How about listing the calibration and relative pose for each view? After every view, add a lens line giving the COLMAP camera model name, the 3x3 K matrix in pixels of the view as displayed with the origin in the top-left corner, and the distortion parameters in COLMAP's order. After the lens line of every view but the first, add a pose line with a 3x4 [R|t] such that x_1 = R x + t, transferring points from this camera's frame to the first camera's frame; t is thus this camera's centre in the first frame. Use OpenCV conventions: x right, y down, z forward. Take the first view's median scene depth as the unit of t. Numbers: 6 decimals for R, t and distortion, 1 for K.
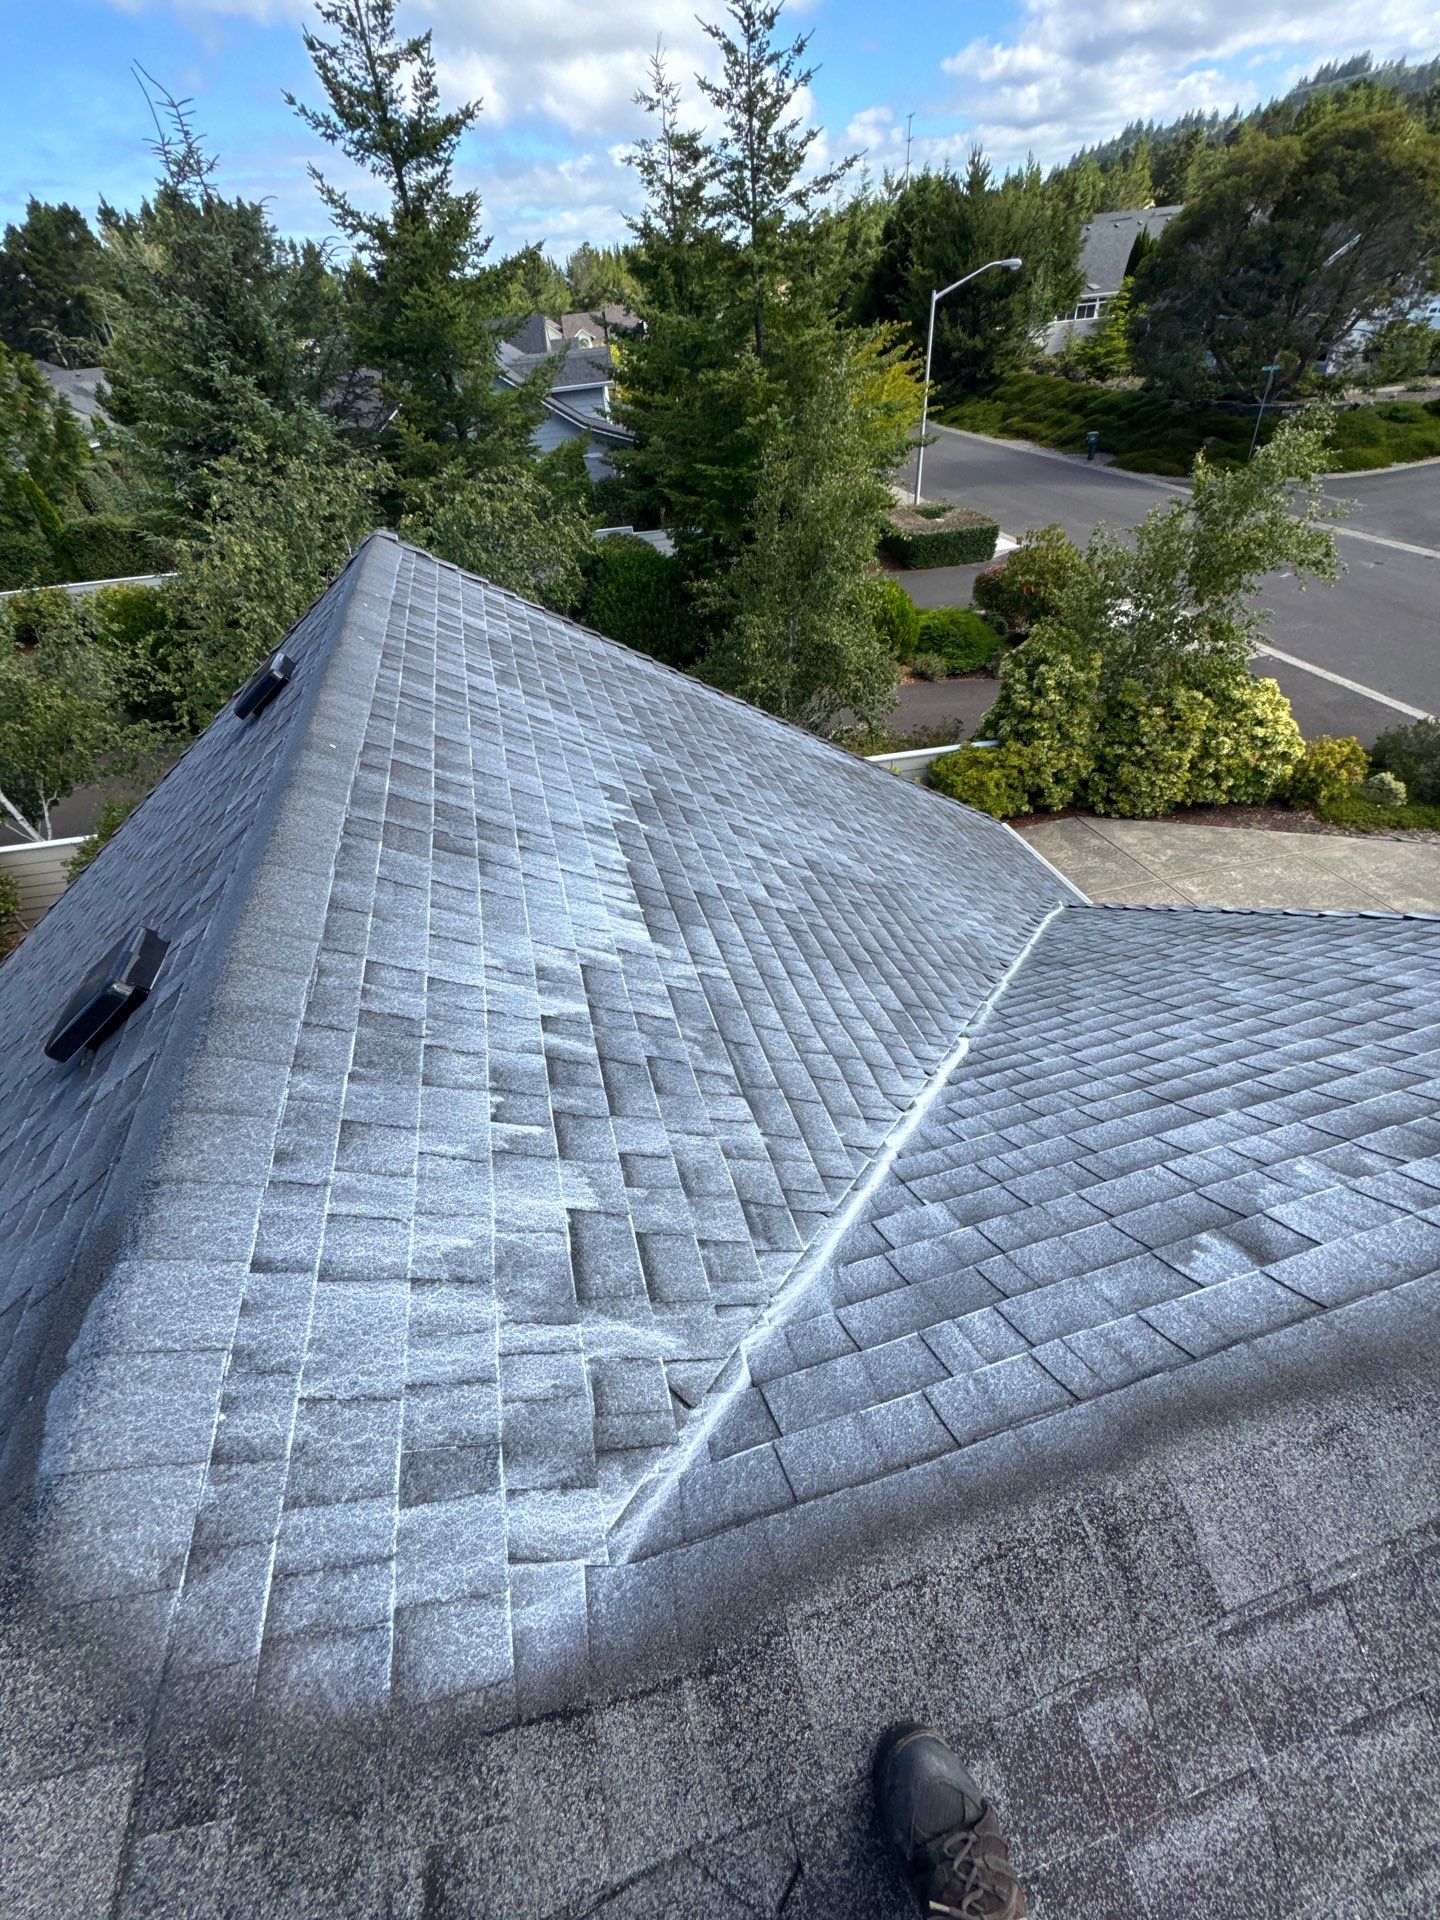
lens RADIAL K [[764.8, 0, 716.1], [0, 764.8, 956.9], [0, 0, 1]] dist [-0.003033, 0.000551]
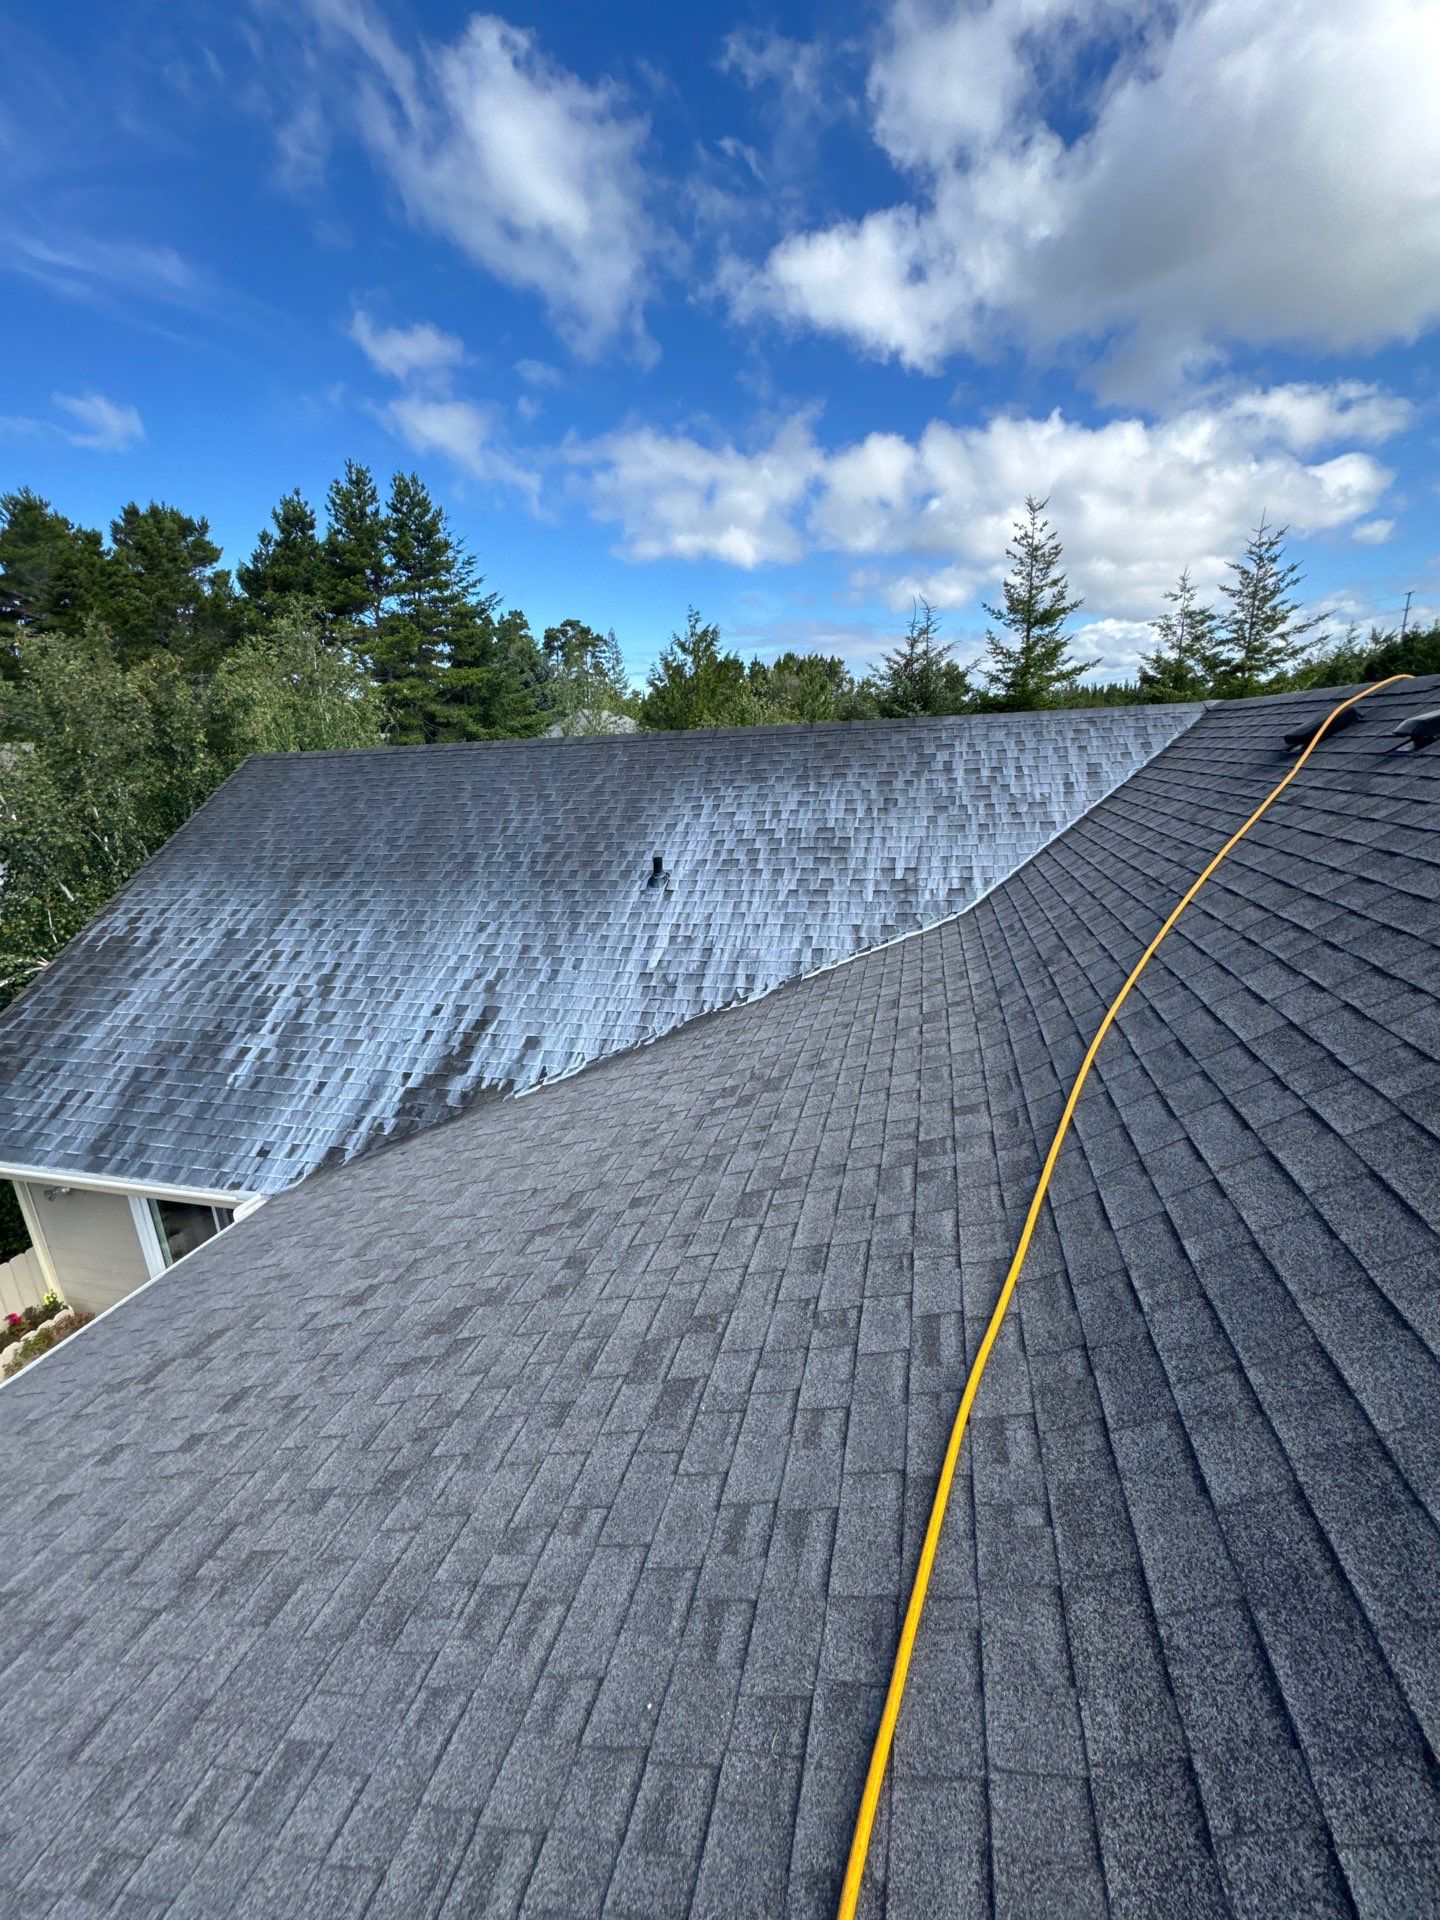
lens RADIAL K [[764.8, 0, 724.4], [0, 764.8, 955.8], [0, 0, 1]] dist [-0.003033, 0.000551]
pose [[0.869304, 0.166758, -0.465298, -0.058271], [-0.338761, 0.886511, -0.315182, 0.562192], [0.359933, 0.431613, 0.827139, -0.512576]]
